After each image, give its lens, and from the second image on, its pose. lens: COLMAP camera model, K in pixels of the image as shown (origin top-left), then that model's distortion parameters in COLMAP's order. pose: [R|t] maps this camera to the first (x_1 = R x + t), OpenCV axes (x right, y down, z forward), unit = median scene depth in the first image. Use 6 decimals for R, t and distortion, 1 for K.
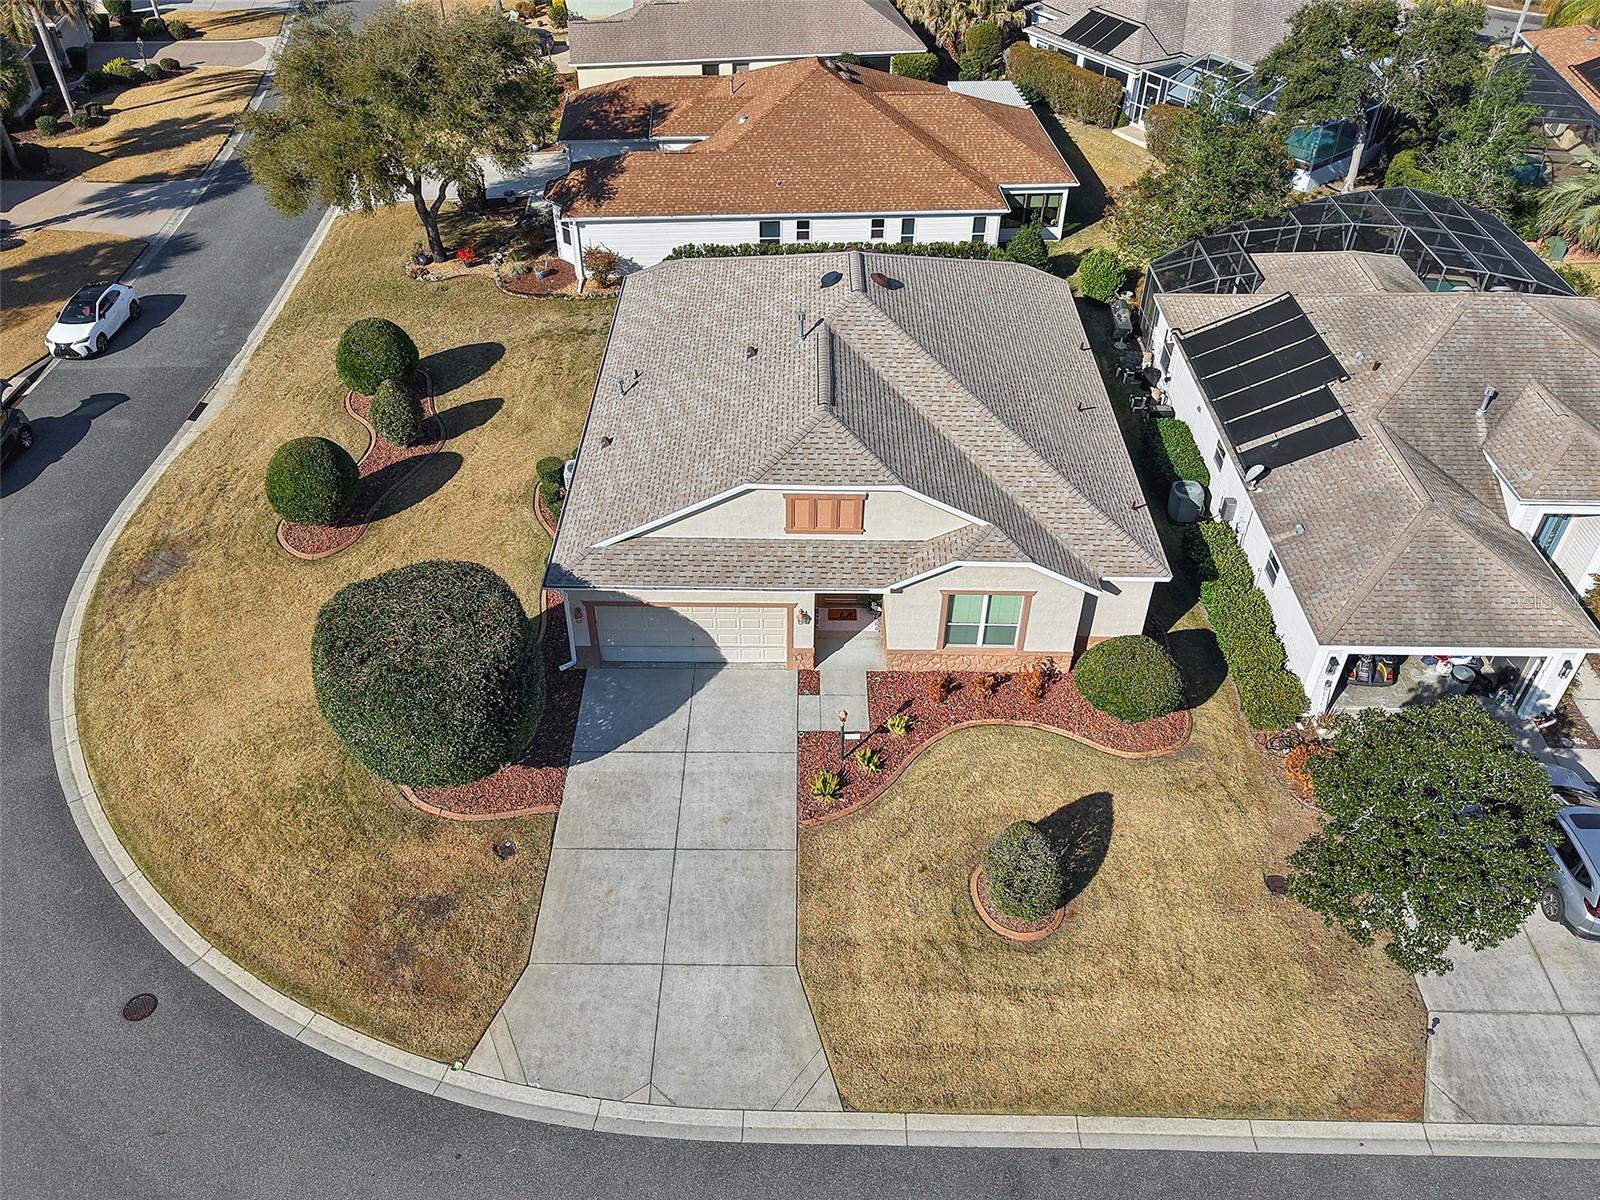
lens RADIAL K [[1230.2, 0, 794.1], [0, 1230.2, 600.5], [0, 0, 1]] dist [0.003768, -0.002944]
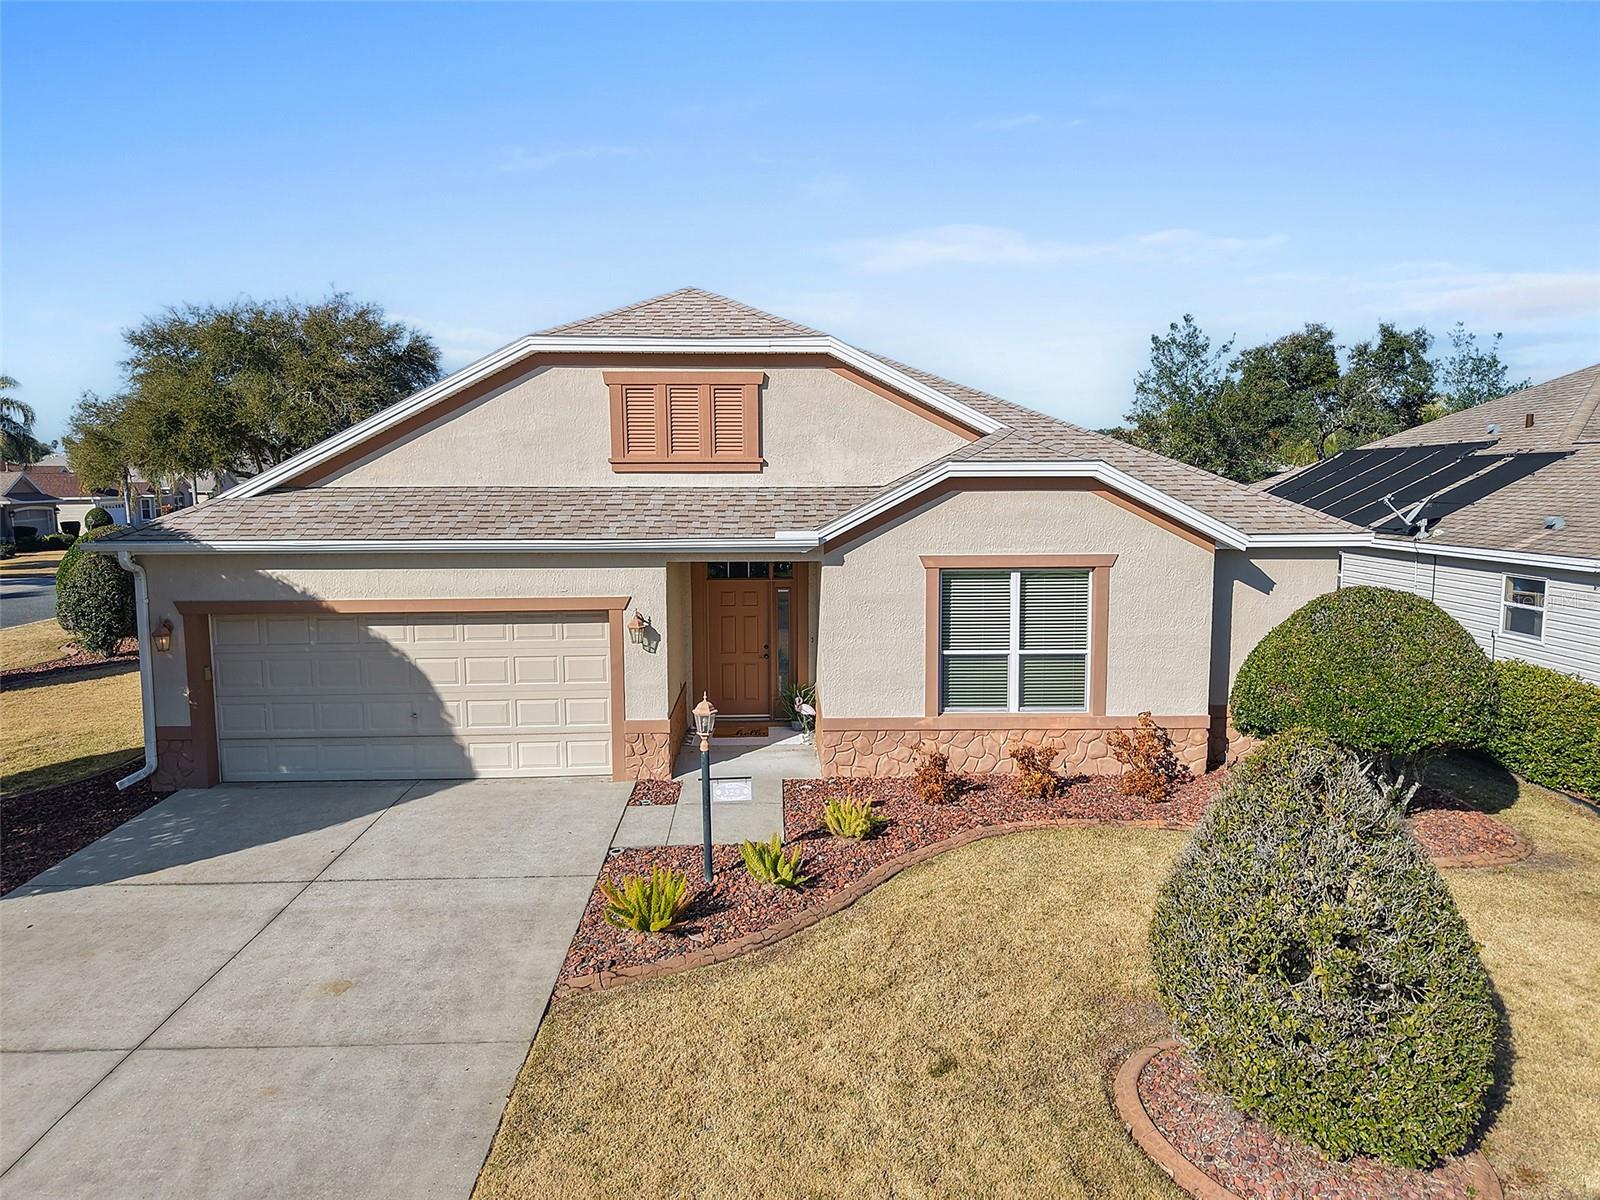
lens RADIAL K [[1083.9, 0, 810.3], [0, 1083.9, 596.5], [0, 0, 1]] dist [0.006625, -0.012356]
pose [[0.999150, -0.007351, 0.040558, 0.056536], [0.028318, 0.837406, -0.545848, 0.238506], [-0.029951, 0.546533, 0.836902, 0.649448]]
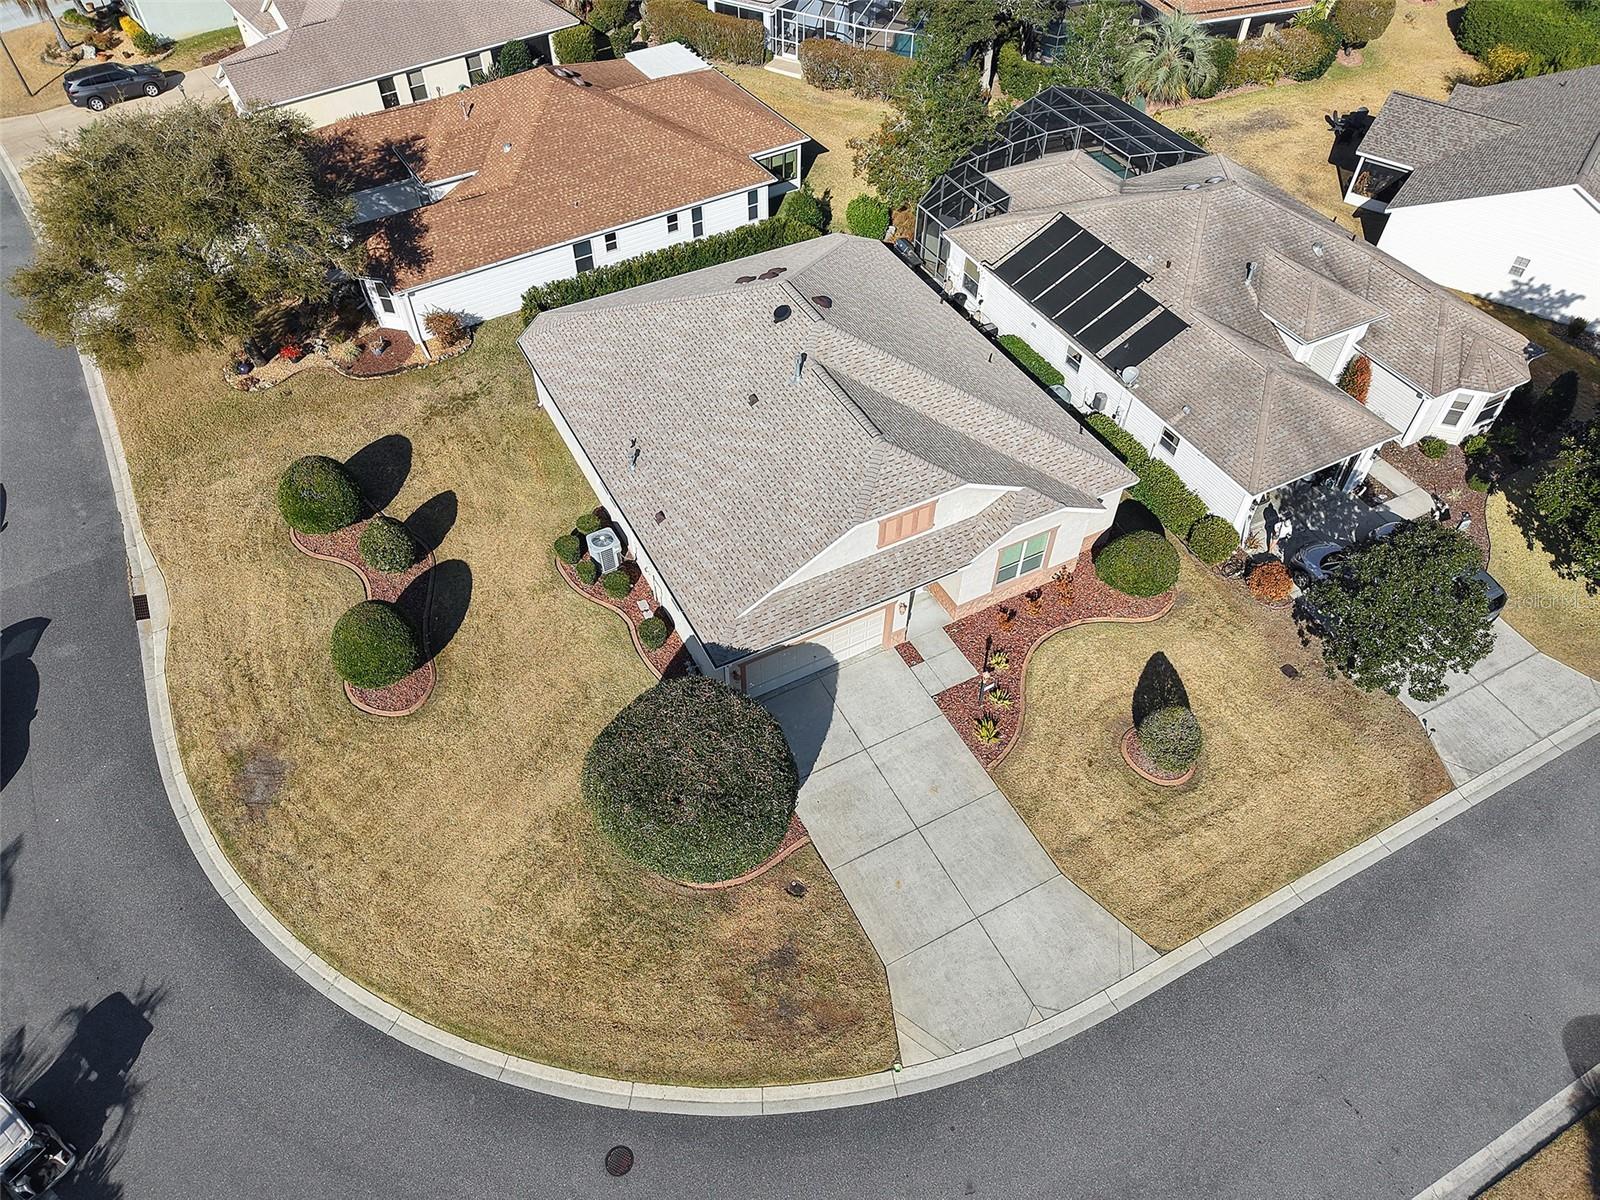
lens RADIAL K [[1083.9, 0, 797.8], [0, 1083.9, 600.7], [0, 0, 1]] dist [0.006625, -0.012356]
pose [[0.878707, -0.357981, 0.315790, -0.425677], [0.305824, 0.930108, 0.203400, -0.245927], [-0.366532, -0.082153, 0.926772, 0.050477]]
